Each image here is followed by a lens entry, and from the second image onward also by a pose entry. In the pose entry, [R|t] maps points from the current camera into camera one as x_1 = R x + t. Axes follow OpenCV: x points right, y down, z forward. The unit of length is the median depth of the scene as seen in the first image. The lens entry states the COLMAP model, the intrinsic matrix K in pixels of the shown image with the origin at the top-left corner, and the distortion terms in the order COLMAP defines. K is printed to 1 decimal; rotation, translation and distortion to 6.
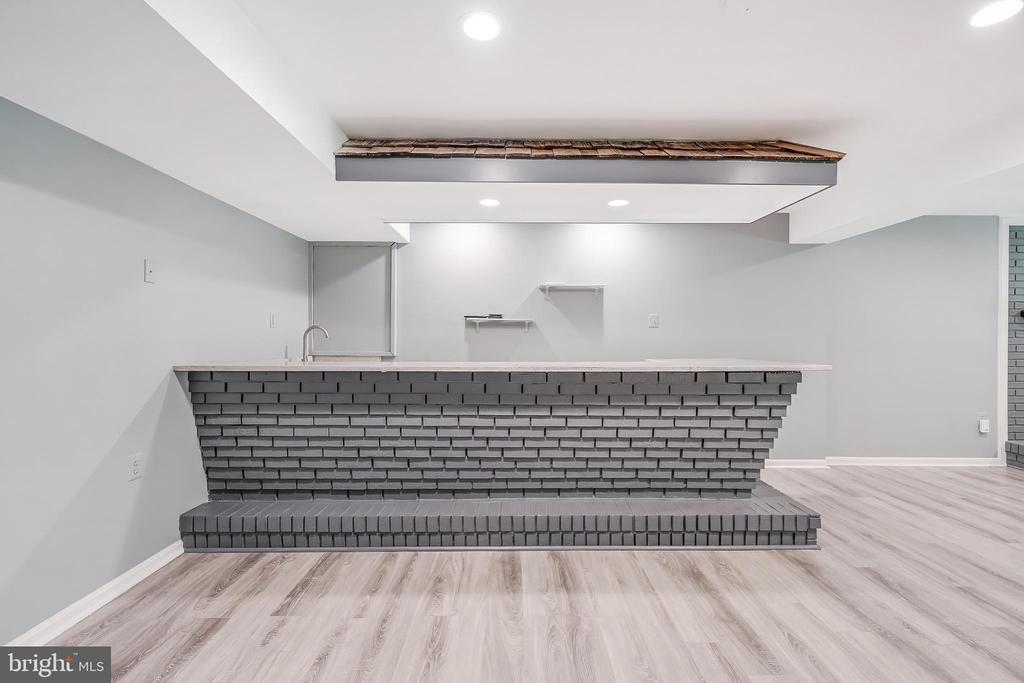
lens RADIAL K [[477.5, 0, 519.9], [0, 477.5, 341.0], [0, 0, 1]] dist [-0.000190, 0.000494]
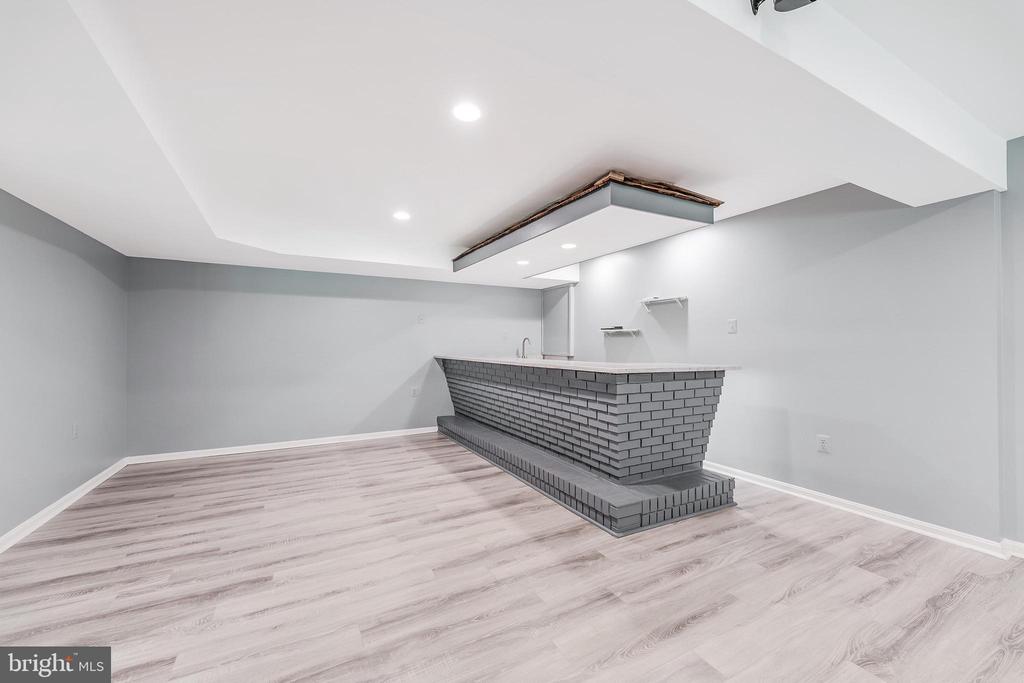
lens RADIAL K [[412.8, 0, 523.9], [0, 412.8, 341.9], [0, 0, 1]] dist [0.000818, -0.000451]
pose [[0.479979, -0.008345, -0.877240, 1.289696], [-0.004386, 0.999919, -0.011912, 0.002367], [0.877269, 0.009565, 0.479904, 0.341747]]
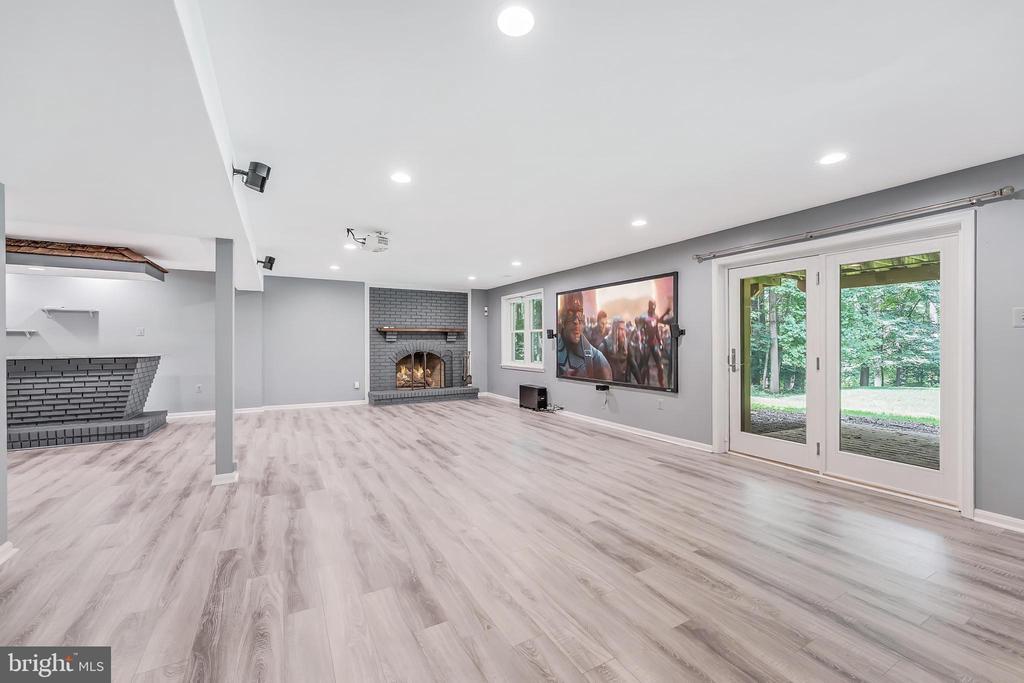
lens RADIAL K [[412.8, 0, 510.6], [0, 412.8, 340.4], [0, 0, 1]] dist [0.000818, -0.000451]
pose [[0.878379, -0.001213, 0.477963, 1.143026], [0.003803, 0.999983, -0.004451, -0.000770], [-0.477950, 0.005727, 0.878369, -1.396030]]
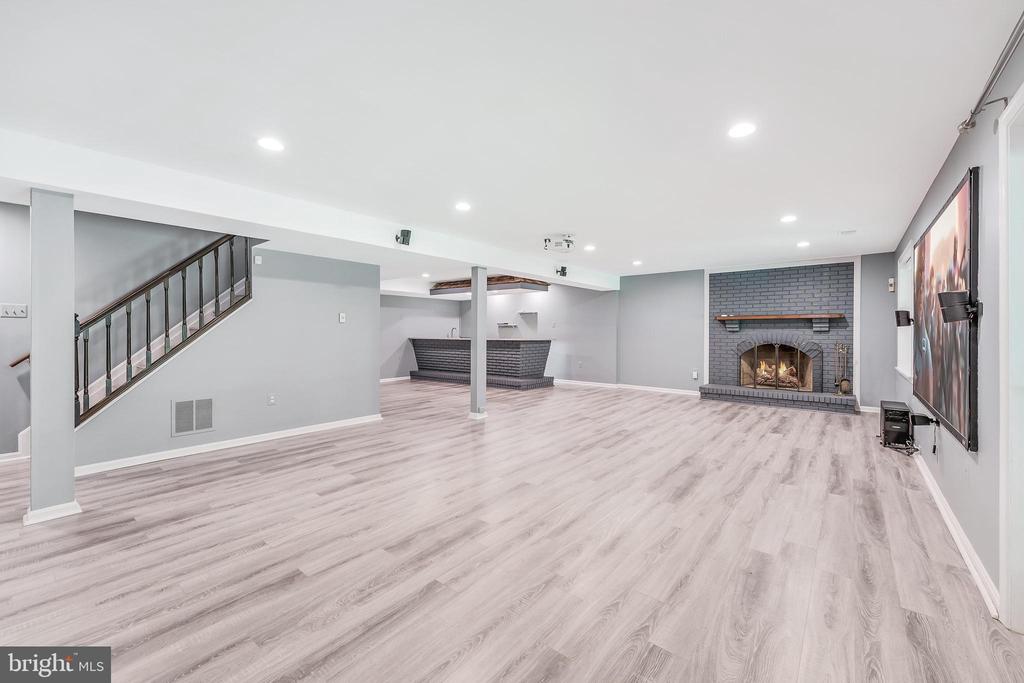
lens RADIAL K [[412.8, 0, 521.7], [0, 412.8, 335.4], [0, 0, 1]] dist [0.000818, -0.000451]
pose [[0.773409, 0.004964, -0.633888, 2.435647], [-0.002005, 0.999983, 0.005385, 0.004991], [0.633904, -0.002894, 0.773406, -1.284086]]
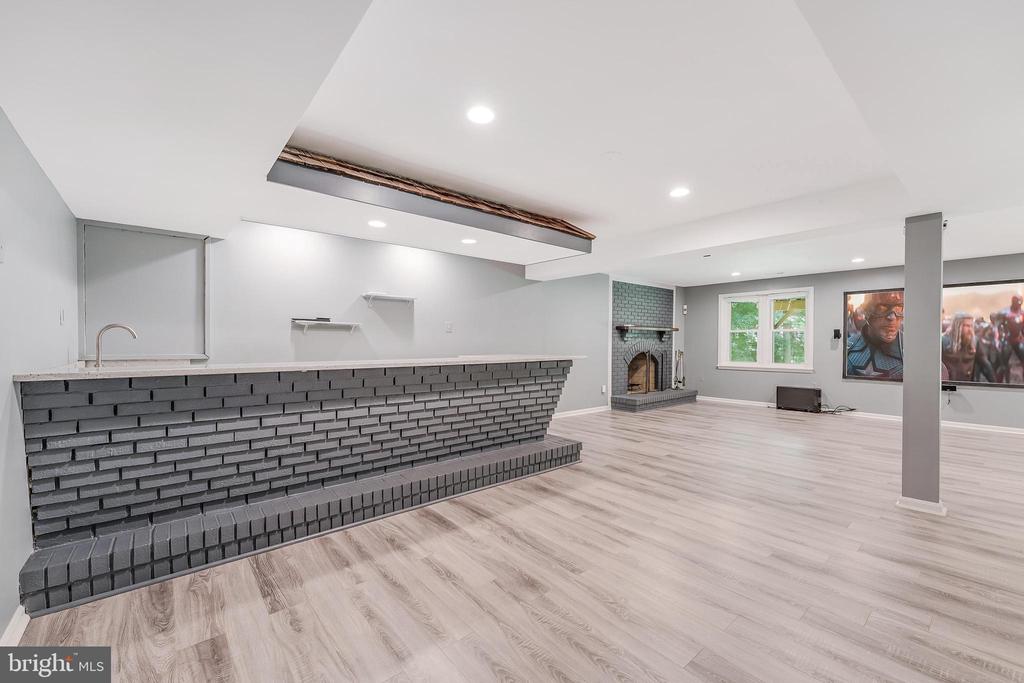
lens RADIAL K [[412.8, 0, 513.2], [0, 412.8, 347.9], [0, 0, 1]] dist [0.000818, -0.000451]
pose [[0.771659, -0.009010, 0.635973, -0.488215], [0.002295, 0.999933, 0.011381, 0.004066], [-0.636032, -0.007323, 0.771628, 0.004907]]
